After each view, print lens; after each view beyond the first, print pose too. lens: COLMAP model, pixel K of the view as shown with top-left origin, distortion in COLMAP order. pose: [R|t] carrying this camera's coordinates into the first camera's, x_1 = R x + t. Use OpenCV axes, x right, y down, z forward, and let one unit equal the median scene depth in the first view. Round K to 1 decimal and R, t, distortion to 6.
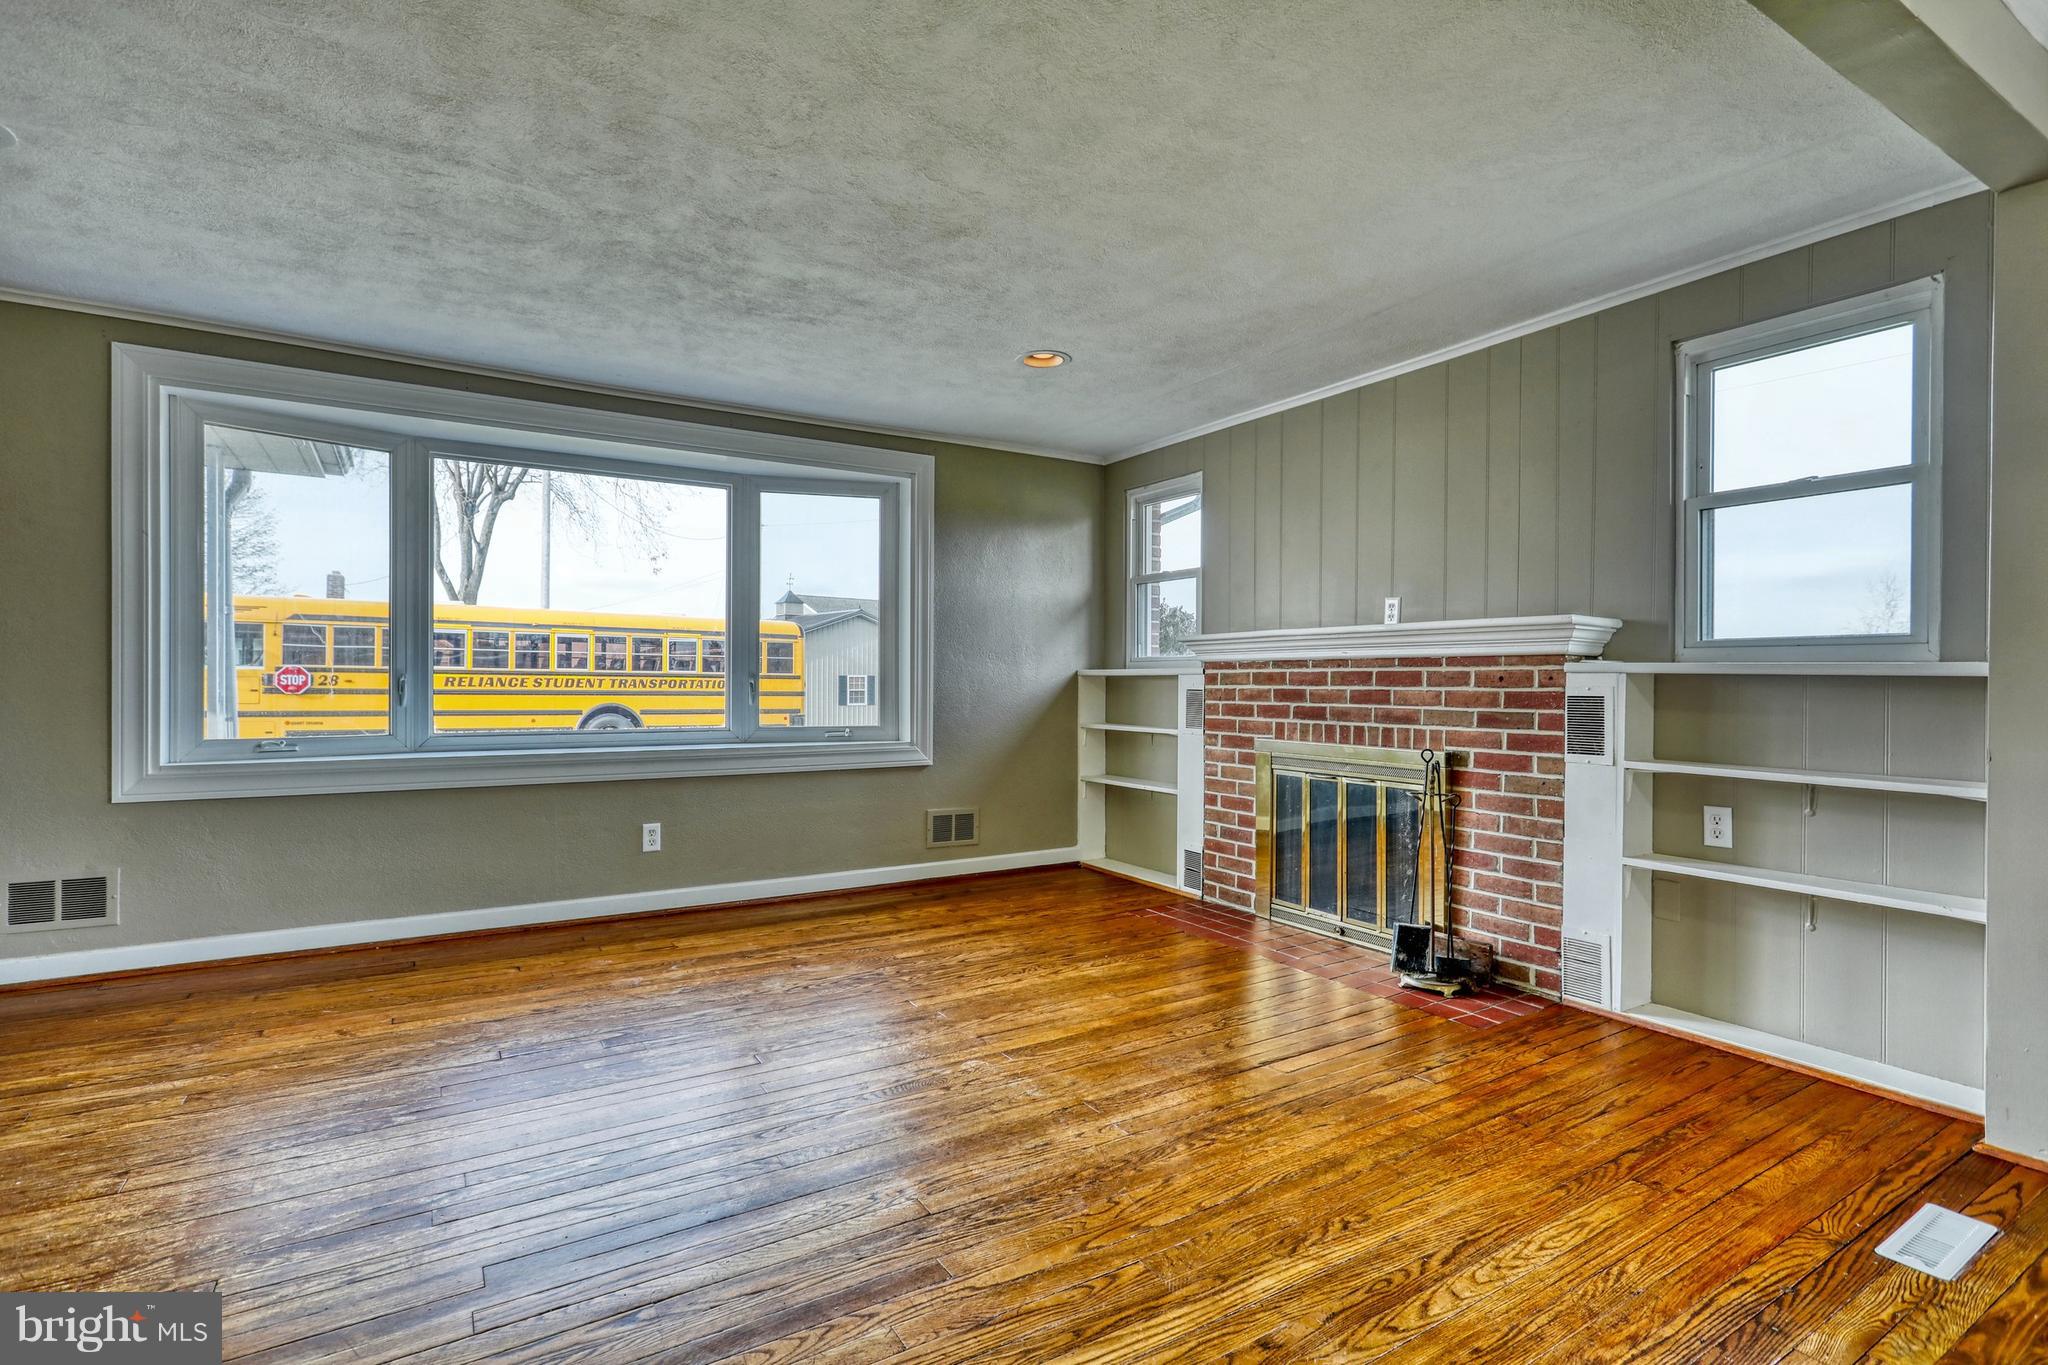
lens RADIAL K [[968.0, 0, 1019.0], [0, 968.0, 685.7], [0, 0, 1]] dist [-0.007269, 0.005579]
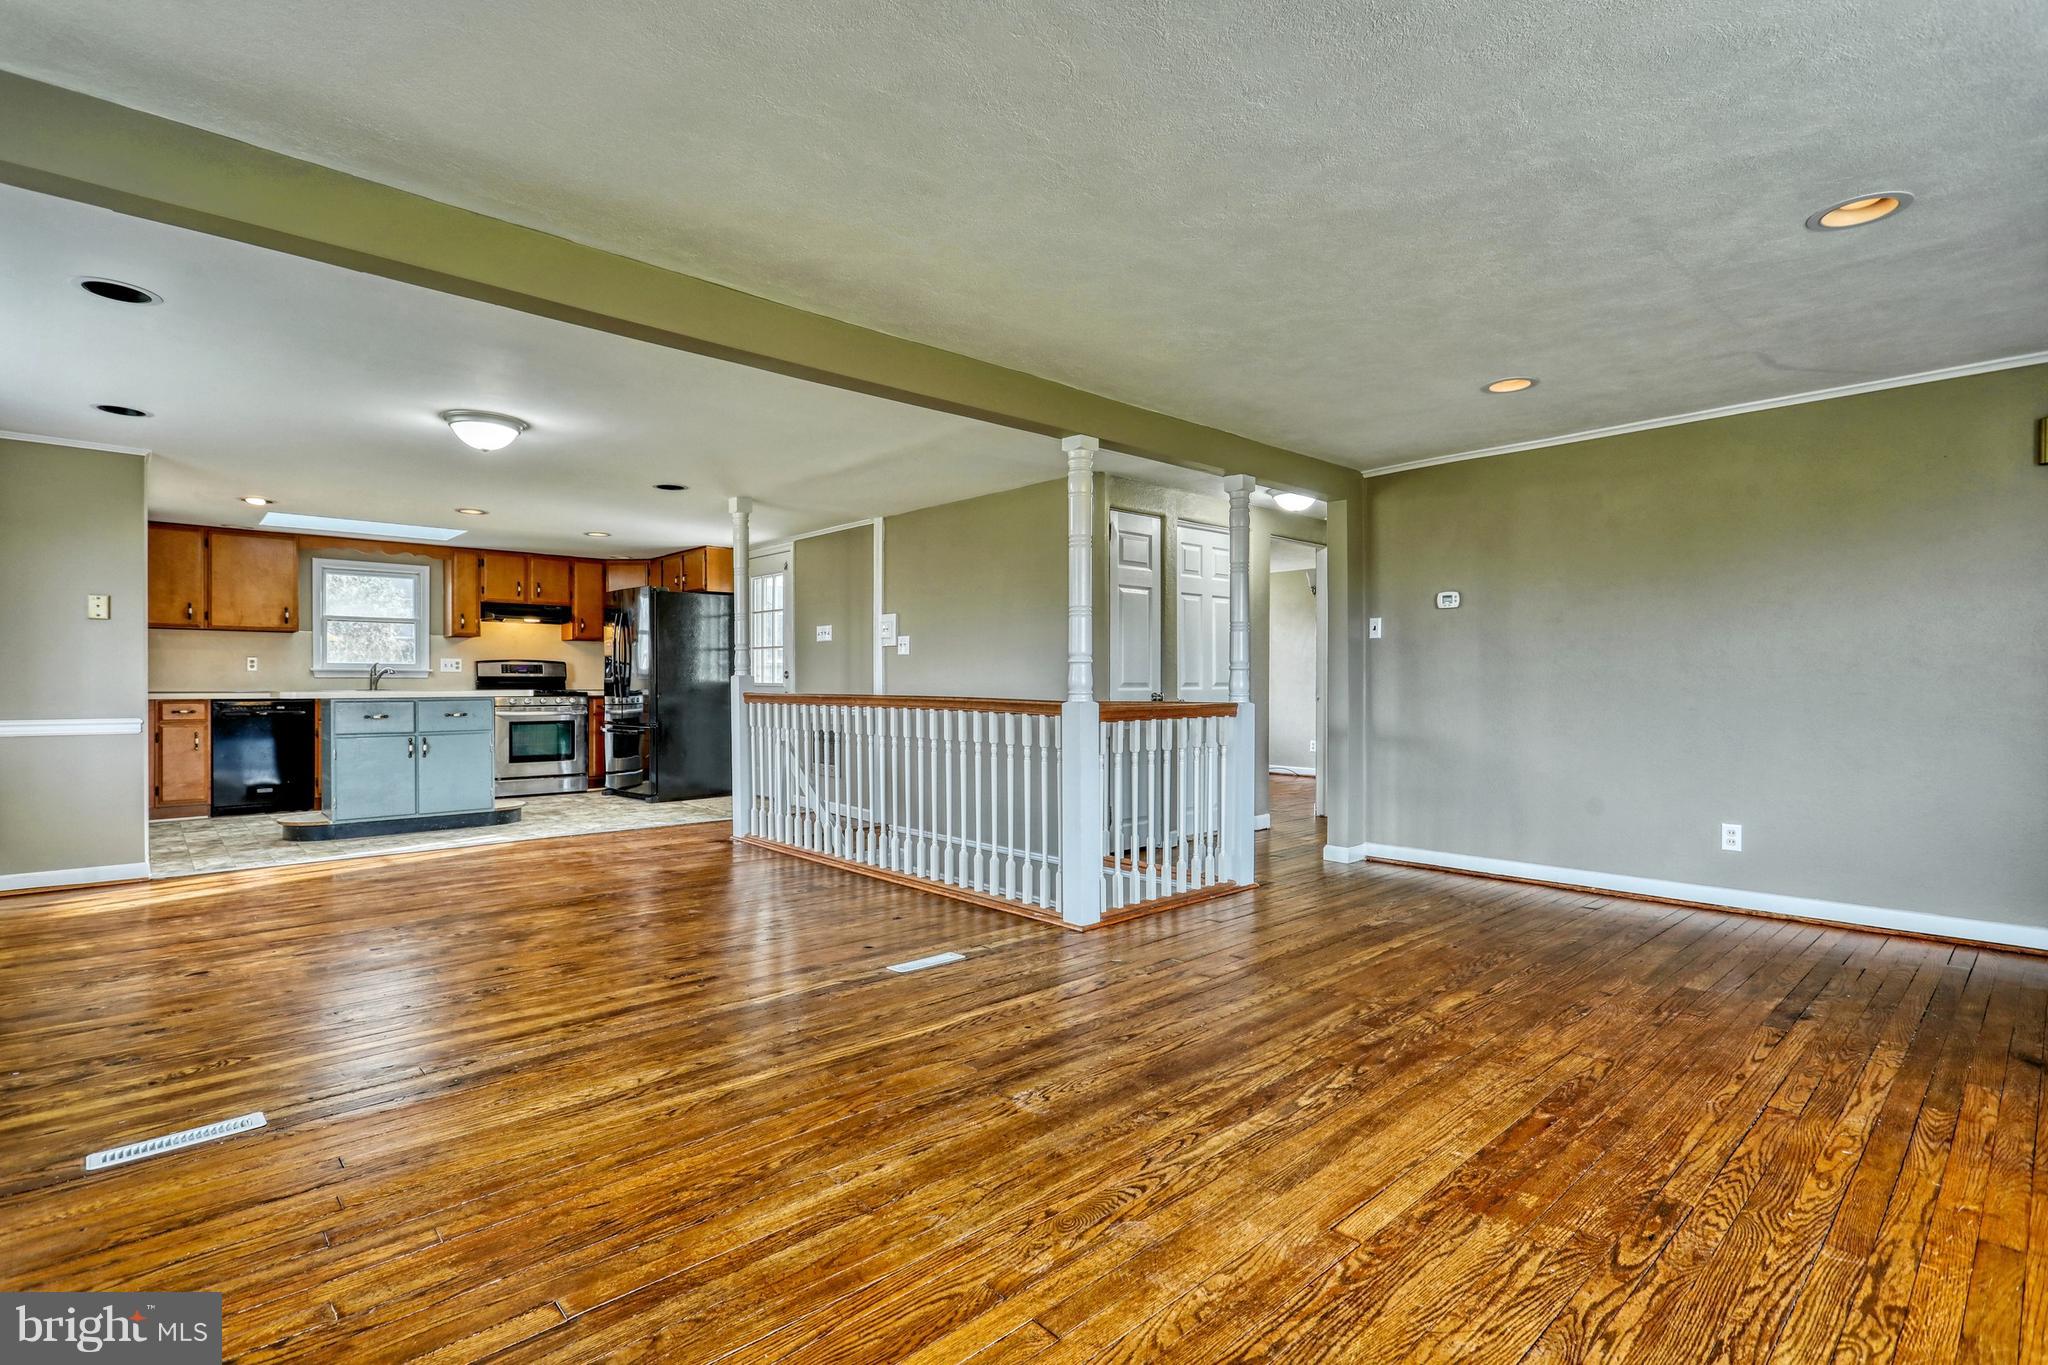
lens RADIAL K [[968.0, 0, 1017.7], [0, 968.0, 682.7], [0, 0, 1]] dist [-0.007269, 0.005579]
pose [[-0.982264, -0.003430, -0.187474, 0.071057], [-0.004546, 0.999974, 0.005520, -0.010427], [0.187450, 0.006275, -0.982254, 1.275255]]
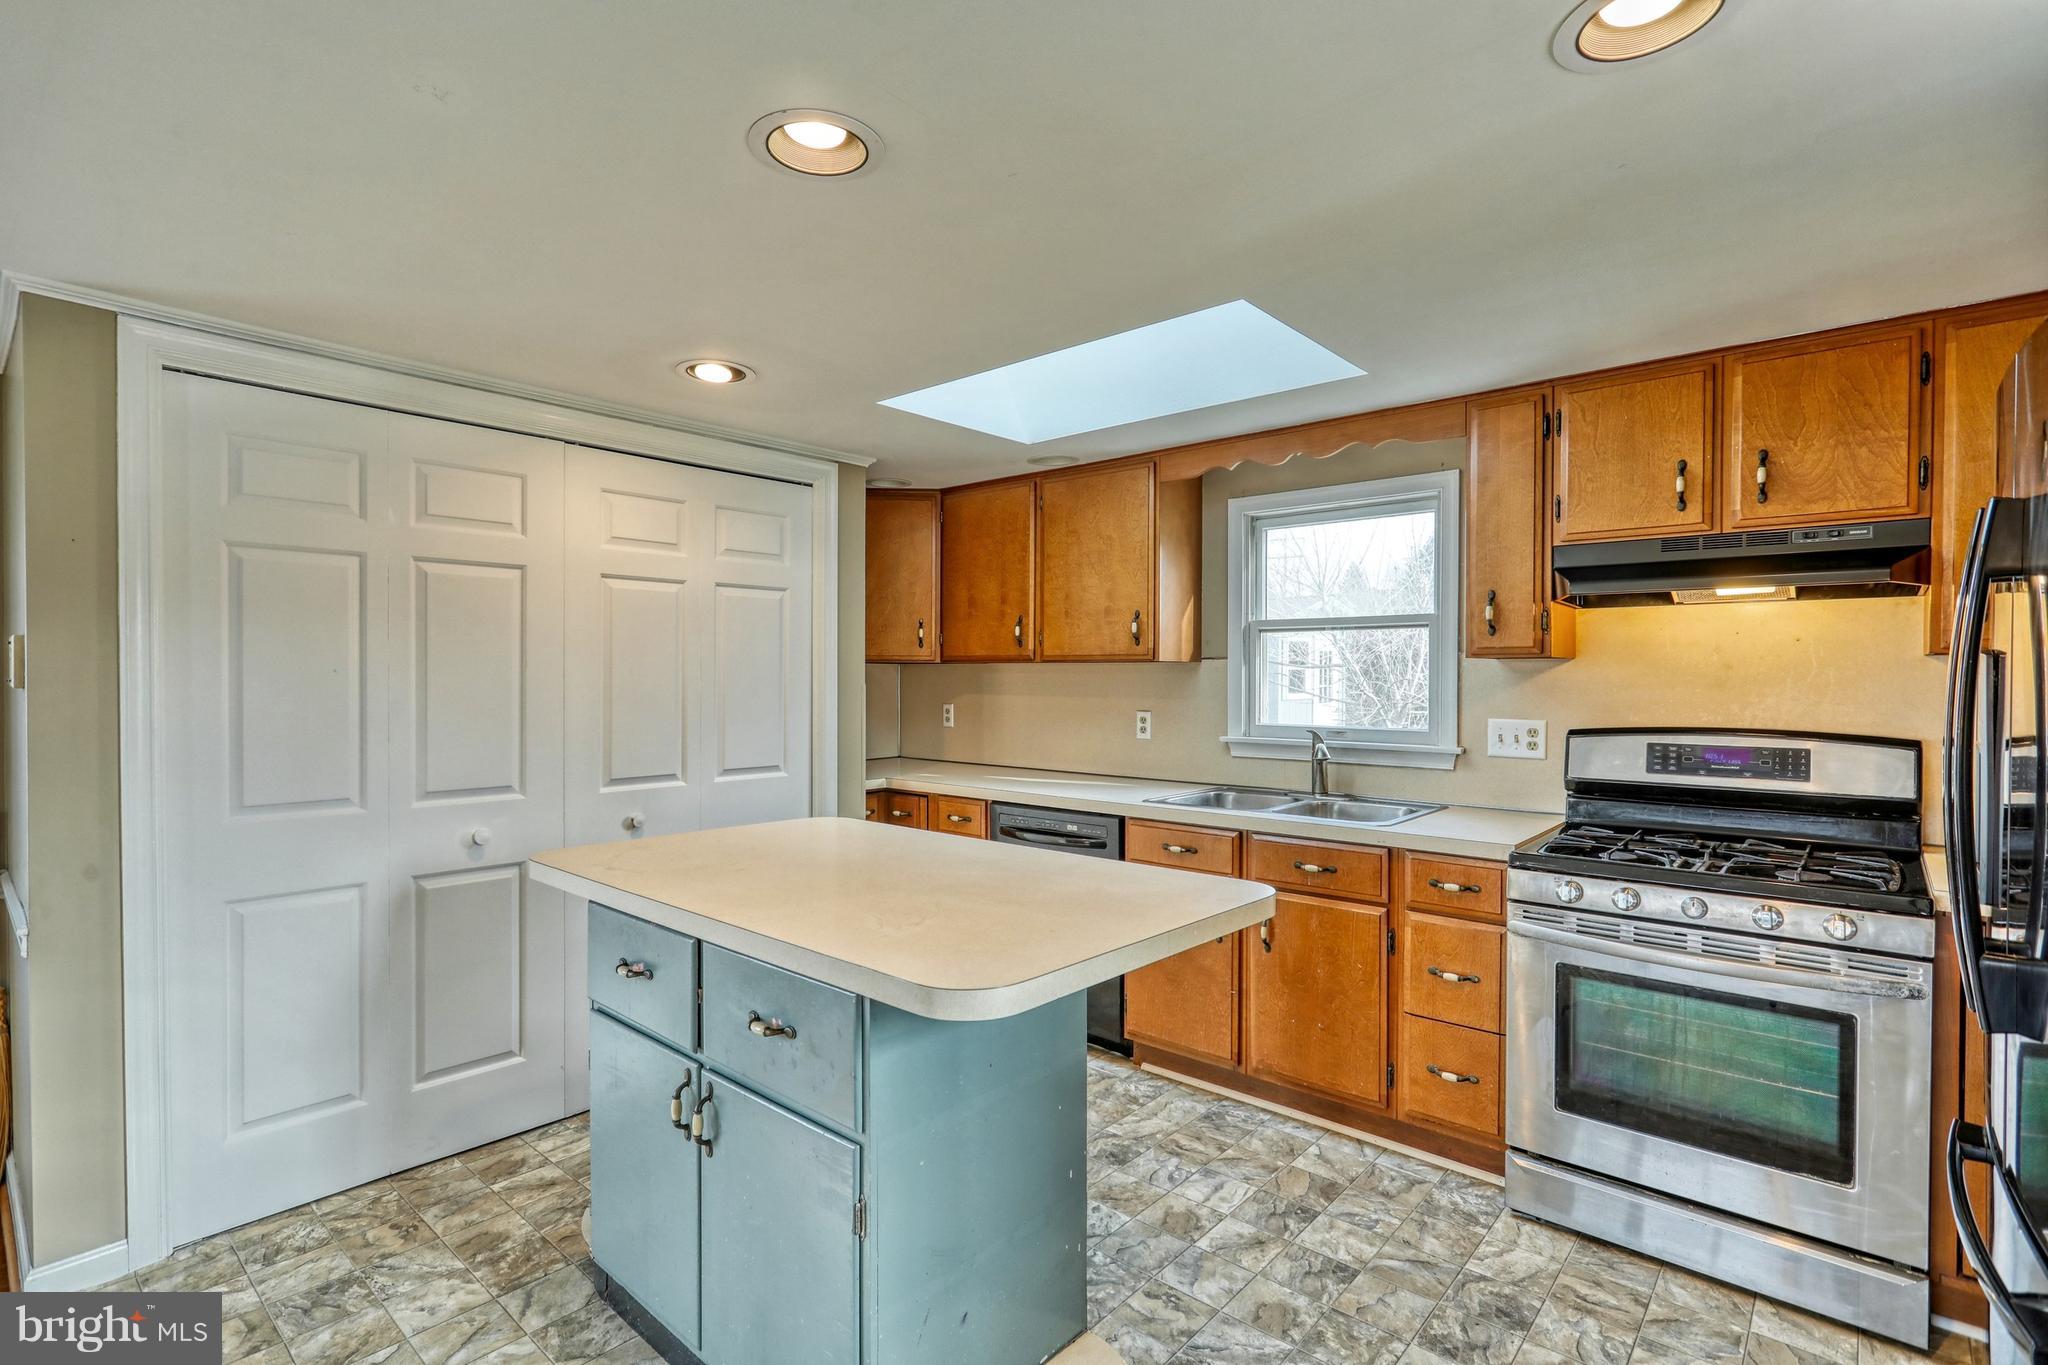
lens RADIAL K [[968.0, 0, 1019.0], [0, 968.0, 681.6], [0, 0, 1]] dist [-0.007269, 0.005579]
pose [[-0.293263, -0.010503, 0.955974, 0.351050], [0.002535, 0.999928, 0.011764, -0.105190], [-0.956028, 0.005873, -0.293215, -0.907756]]
